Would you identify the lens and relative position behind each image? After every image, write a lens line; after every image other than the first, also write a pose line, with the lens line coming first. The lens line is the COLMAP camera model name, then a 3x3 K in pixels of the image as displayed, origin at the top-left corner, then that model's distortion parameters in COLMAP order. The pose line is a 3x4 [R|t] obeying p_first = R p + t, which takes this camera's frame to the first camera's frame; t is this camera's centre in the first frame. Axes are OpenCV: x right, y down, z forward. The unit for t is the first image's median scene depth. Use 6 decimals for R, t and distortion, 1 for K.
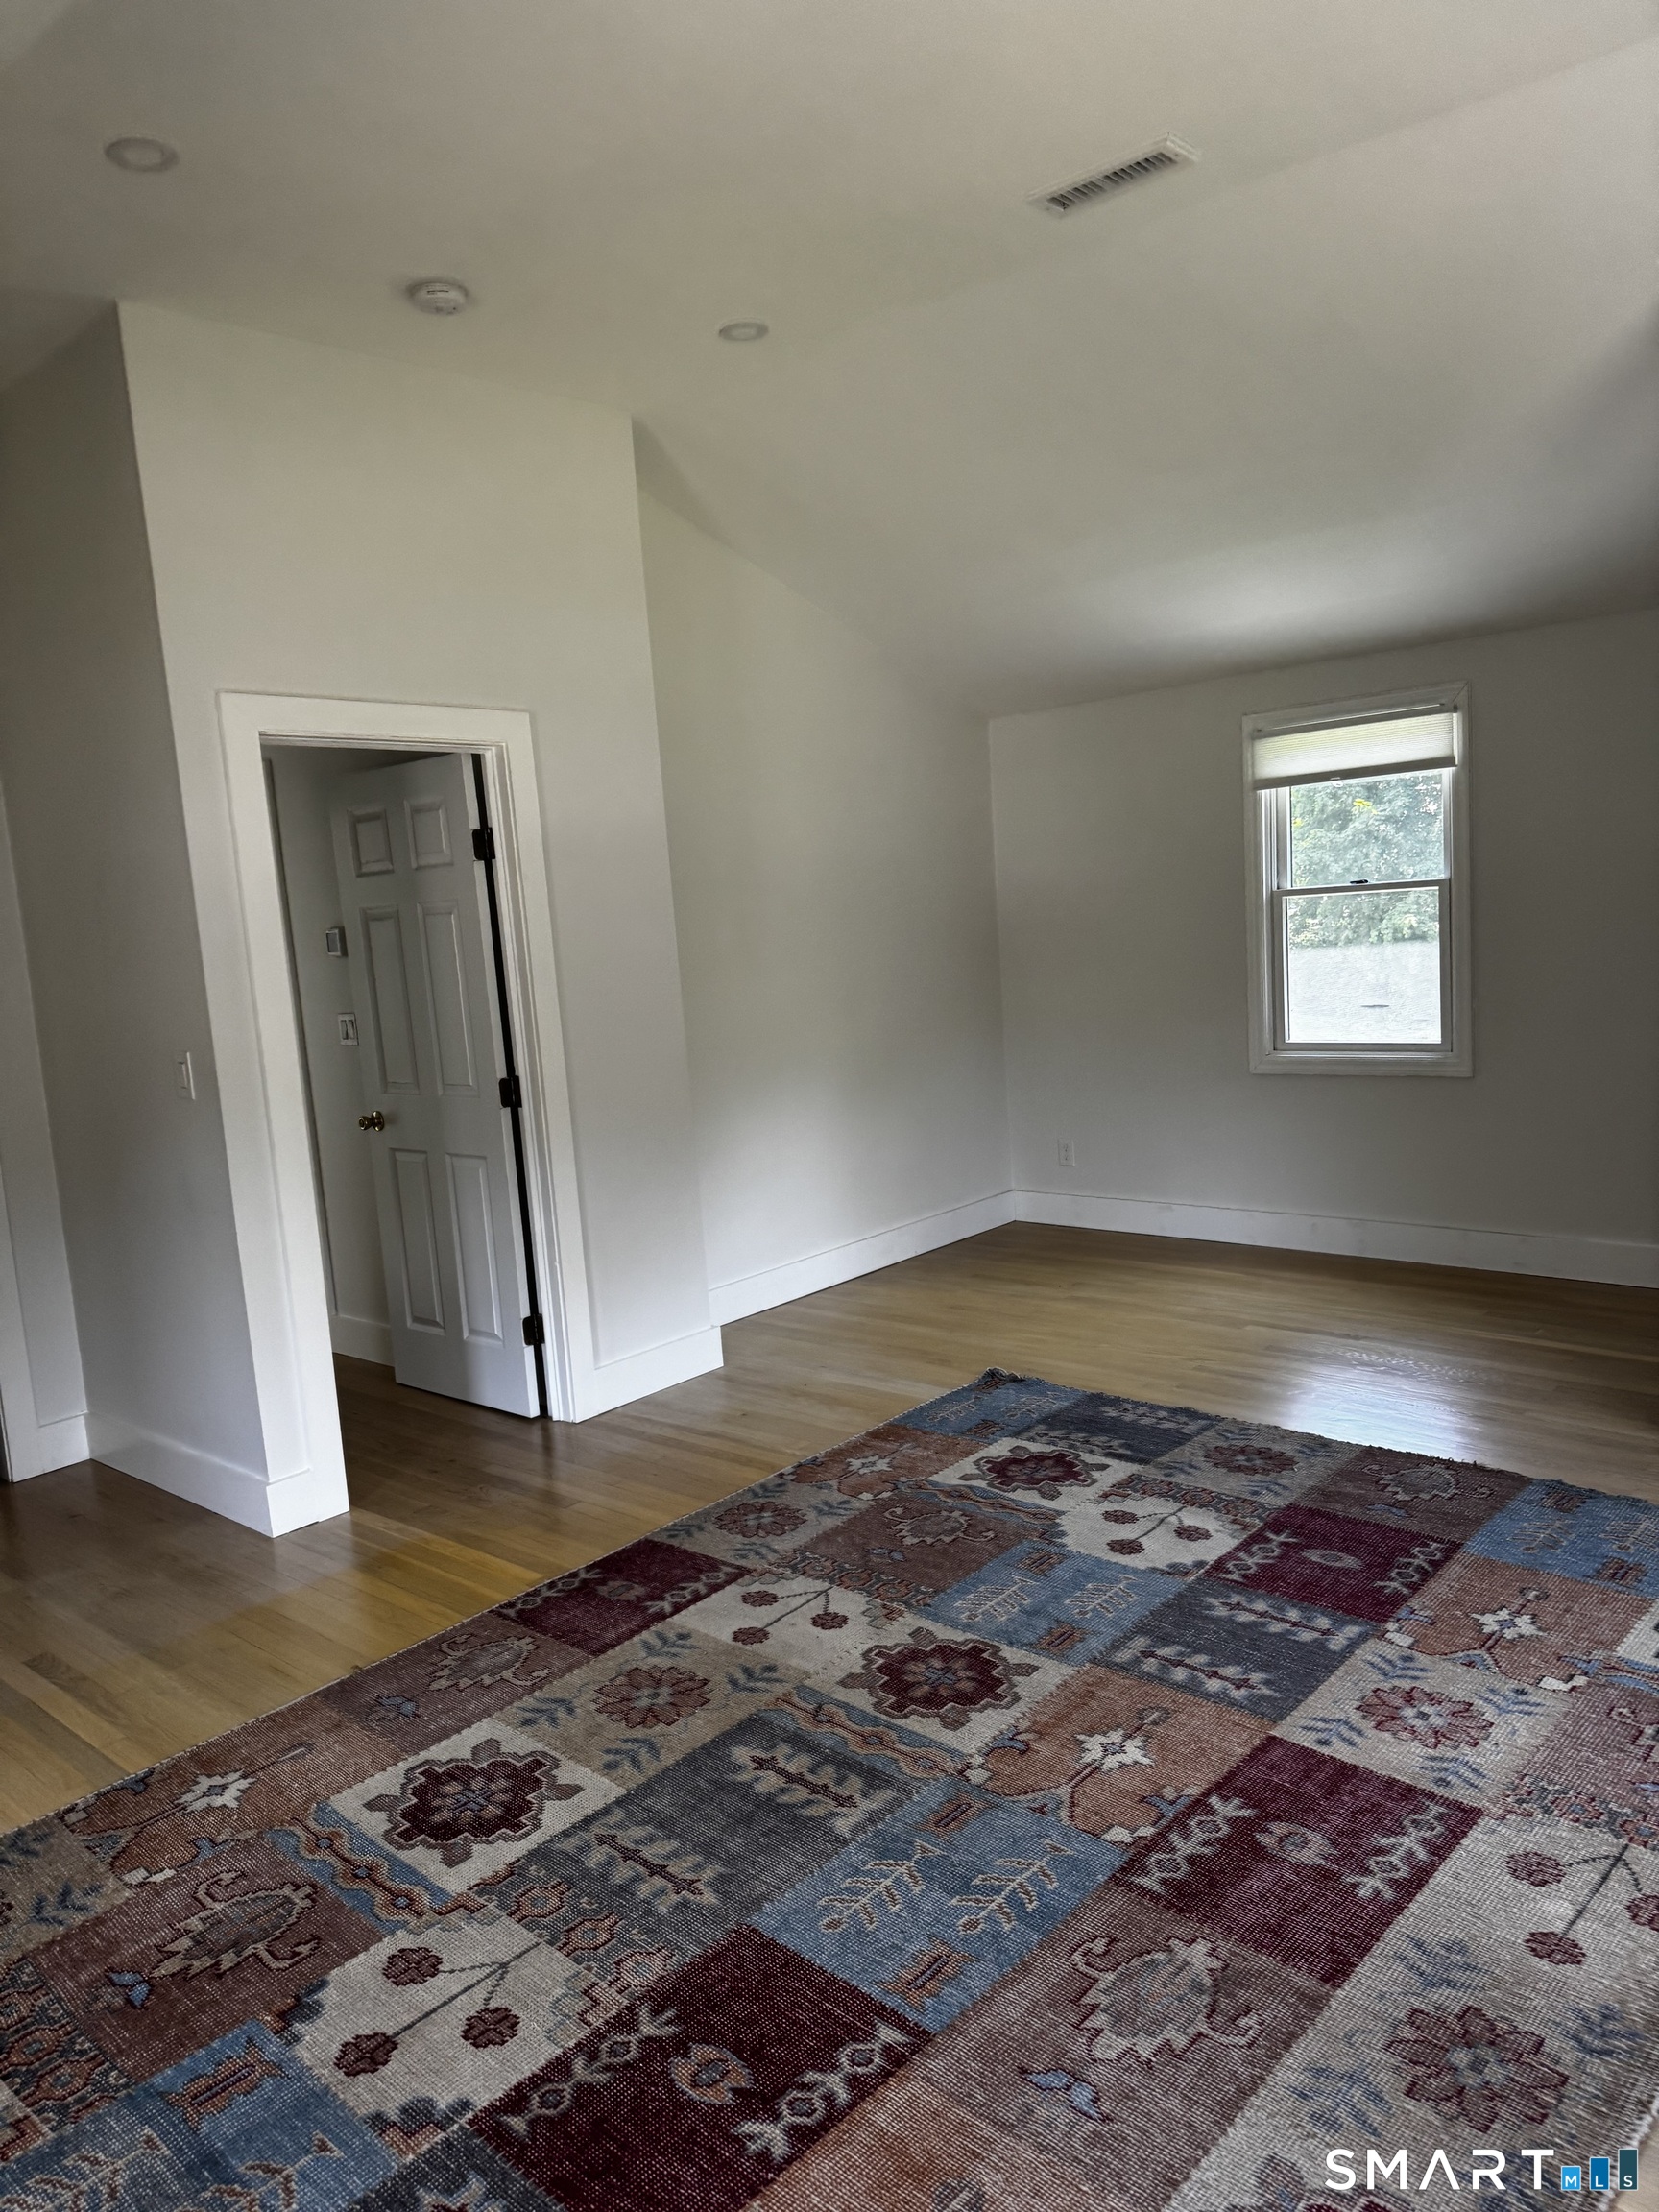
lens RADIAL K [[1540.9, 0, 834.2], [0, 1540.9, 1100.4], [0, 0, 1]] dist [0.035364, -0.034362]
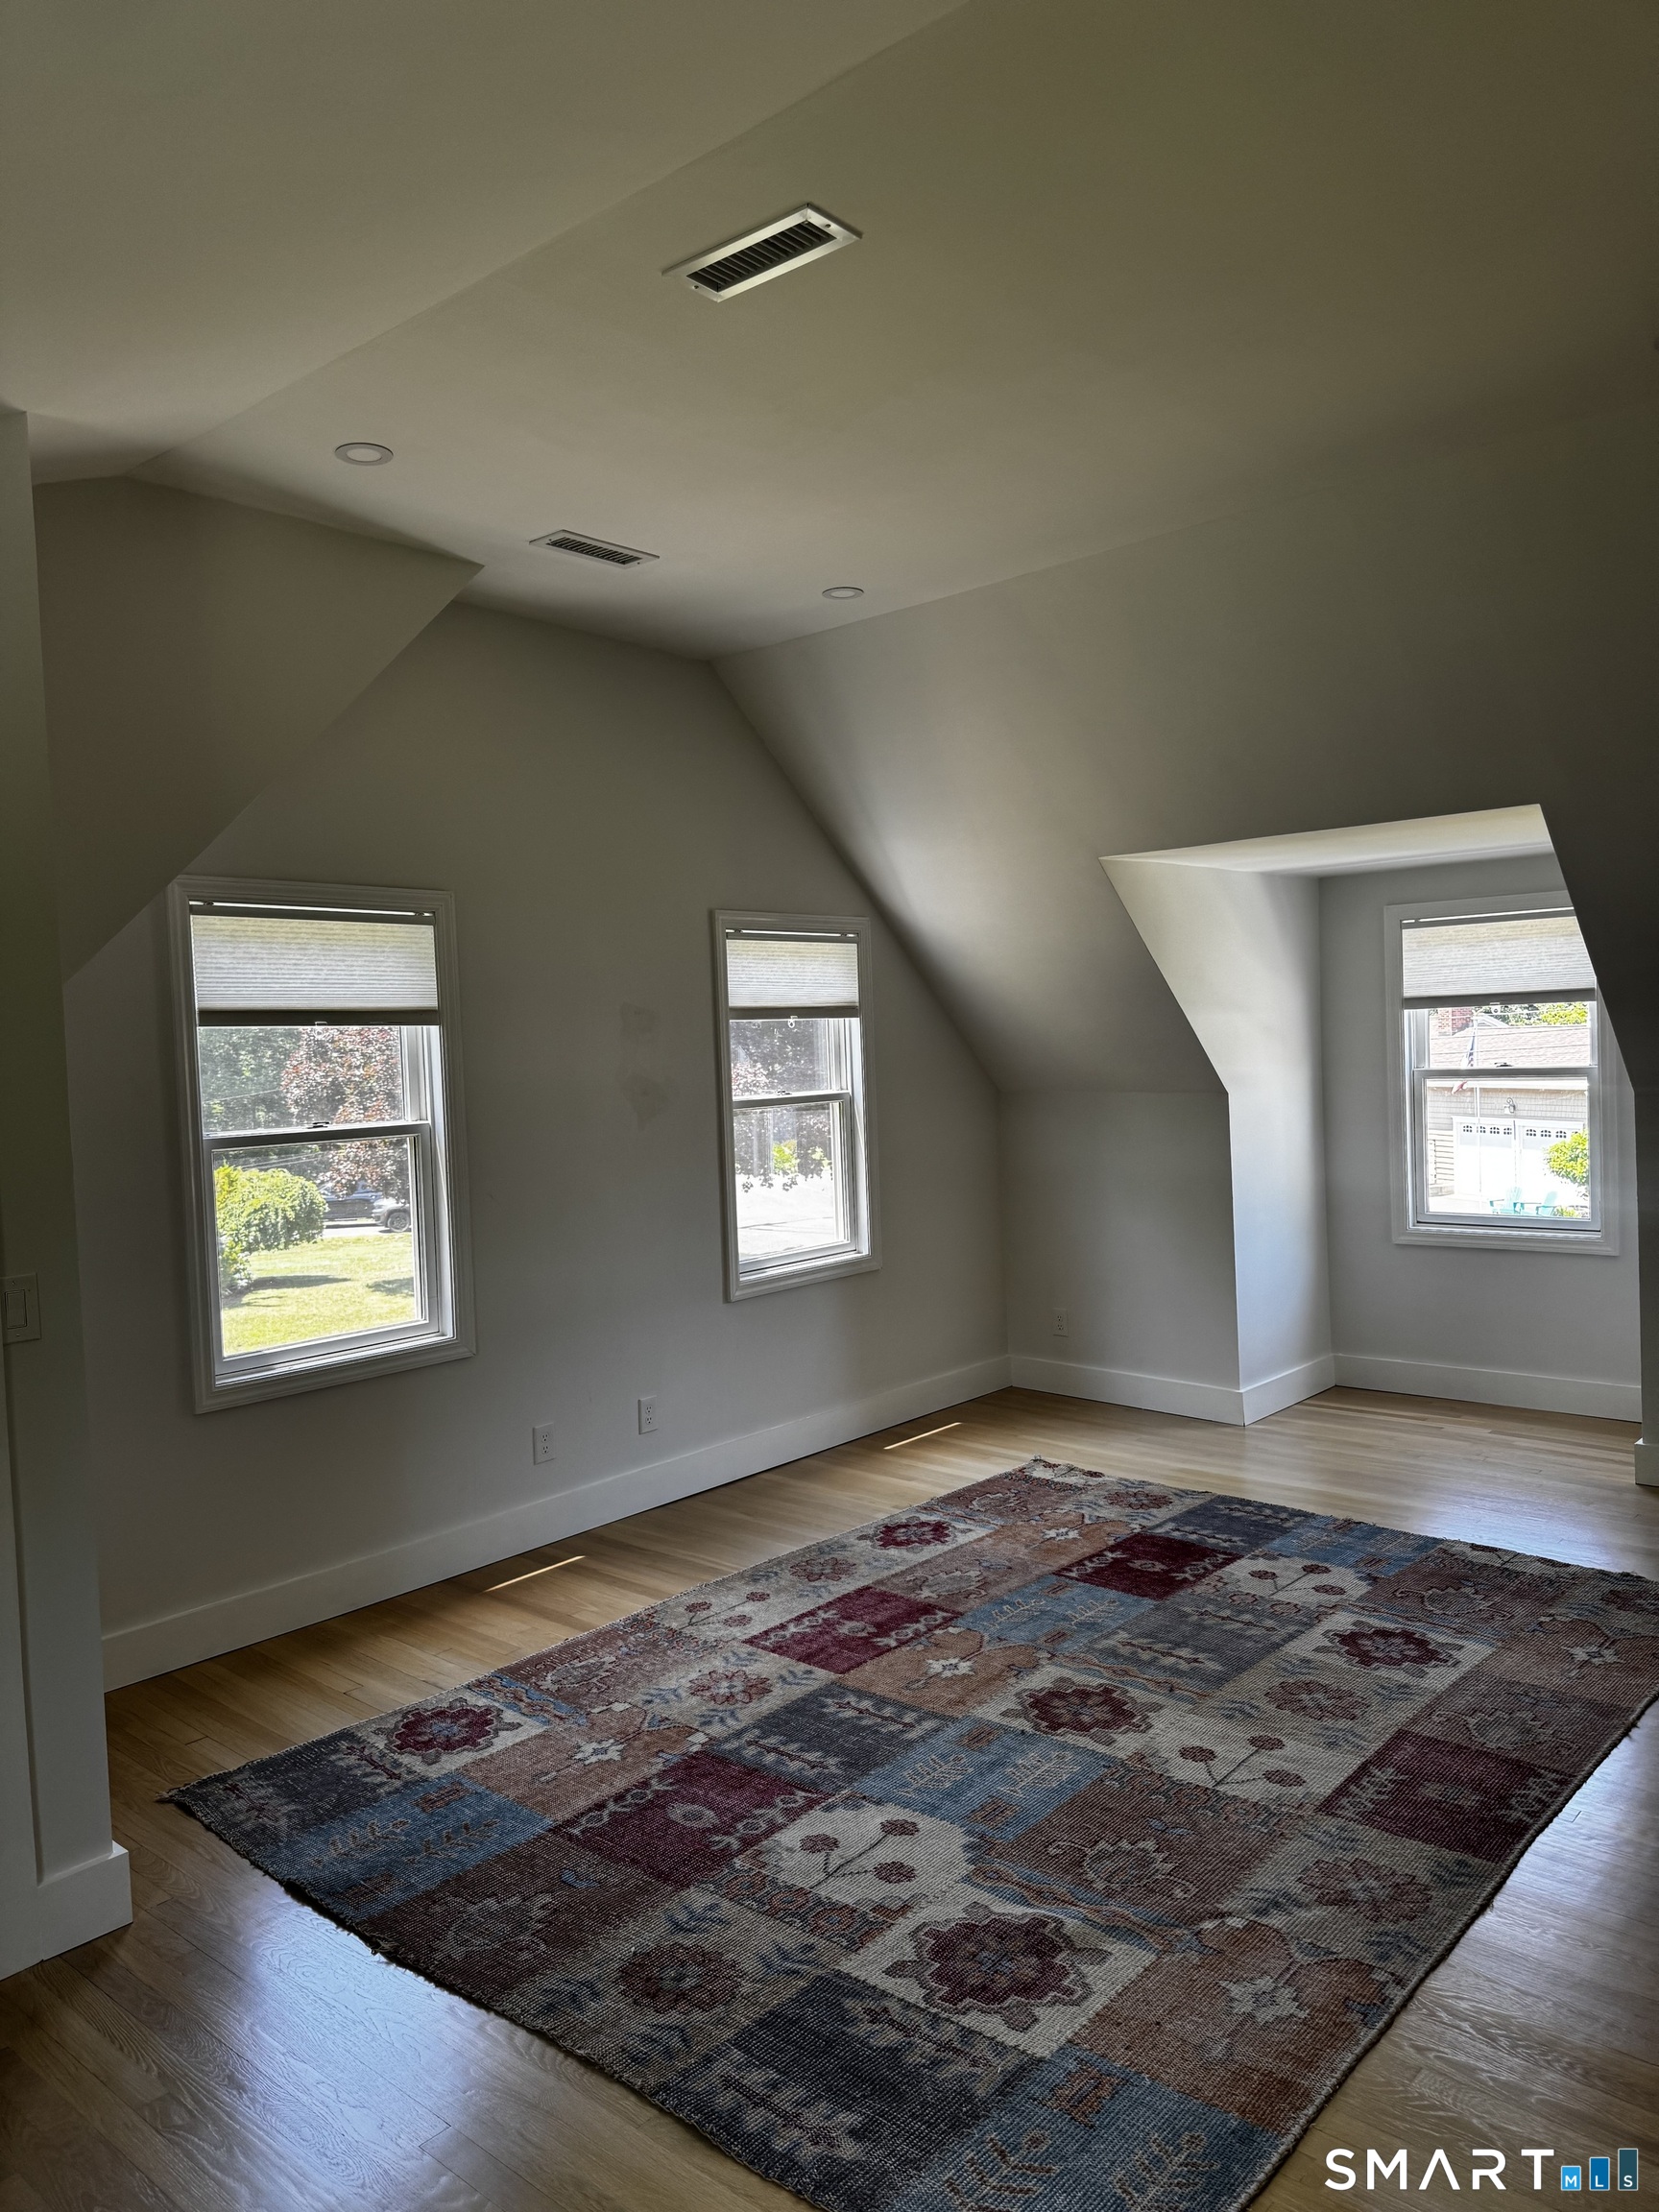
lens RADIAL K [[1540.9, 0, 814.0], [0, 1540.9, 1103.4], [0, 0, 1]] dist [0.035364, -0.034362]
pose [[-0.993707, 0.111802, 0.006813, 0.219261], [0.111278, 0.978462, 0.173863, -0.339525], [0.012772, 0.173527, -0.984746, 2.154534]]
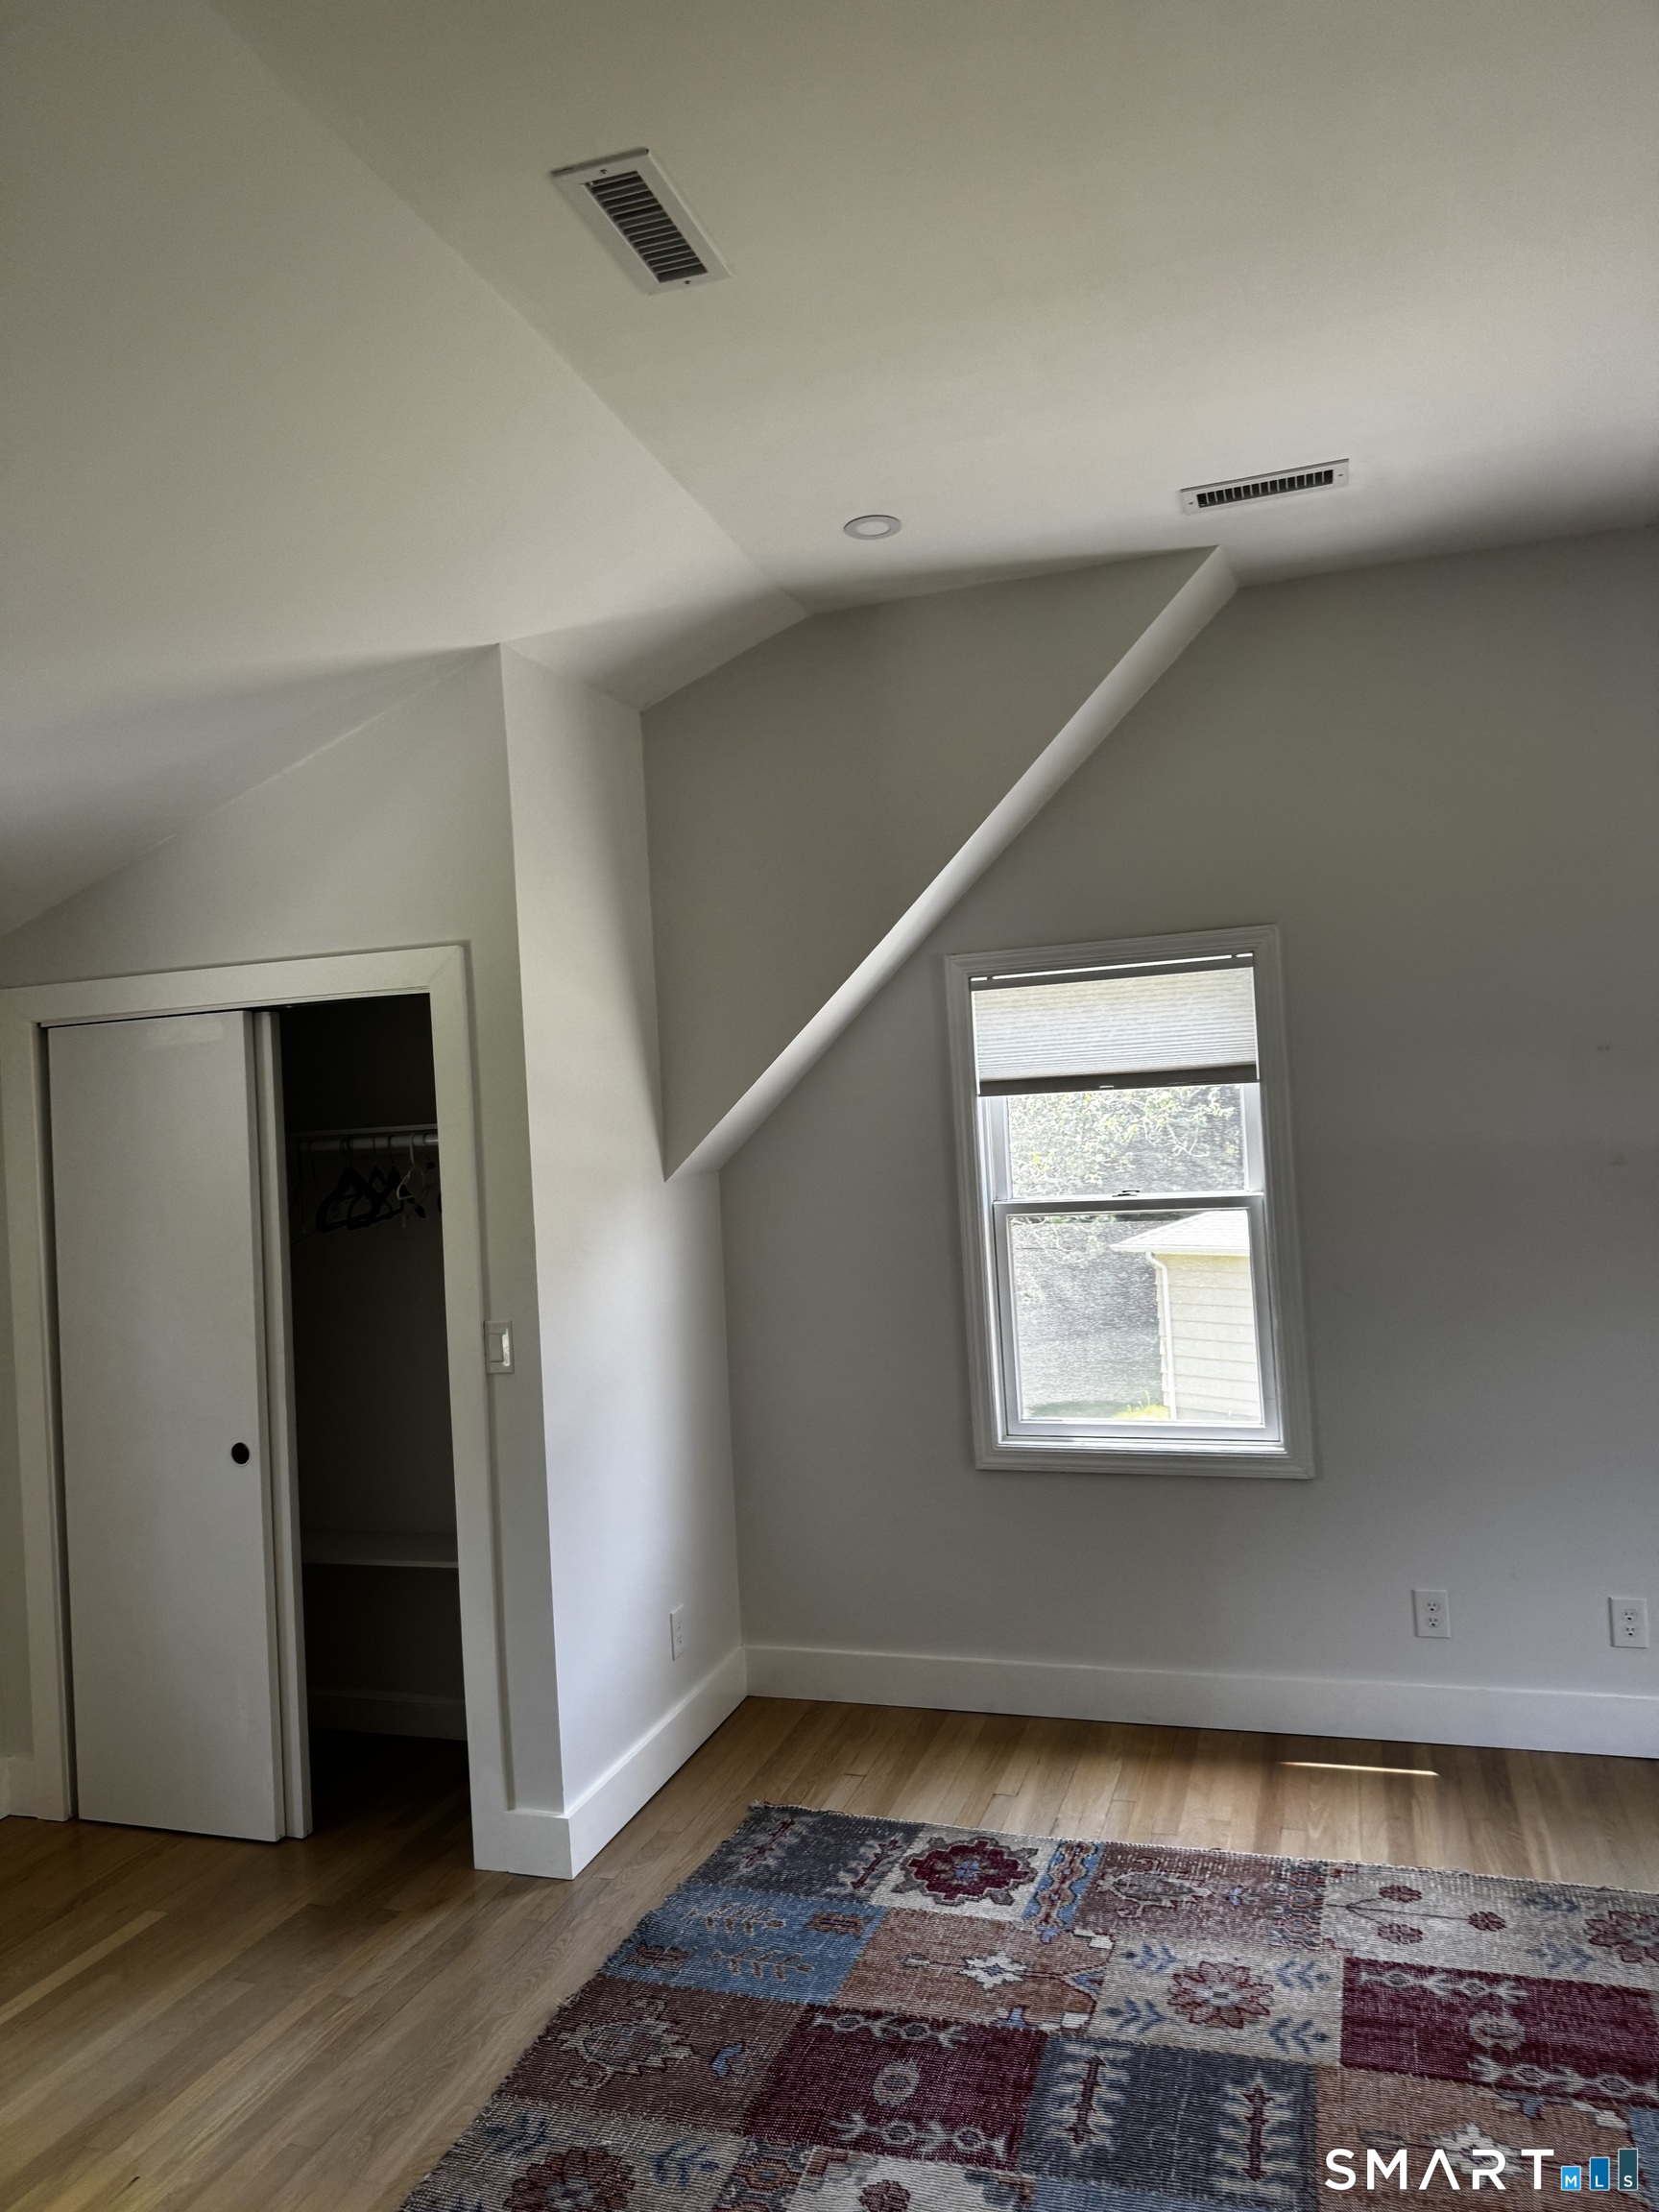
lens RADIAL K [[1540.9, 0, 820.1], [0, 1540.9, 1098.0], [0, 0, 1]] dist [0.035364, -0.034362]
pose [[-0.385881, 0.125584, 0.913961, -0.510623], [0.208760, 0.976880, -0.046089, -0.186177], [-0.898619, 0.173014, -0.403176, 1.457584]]
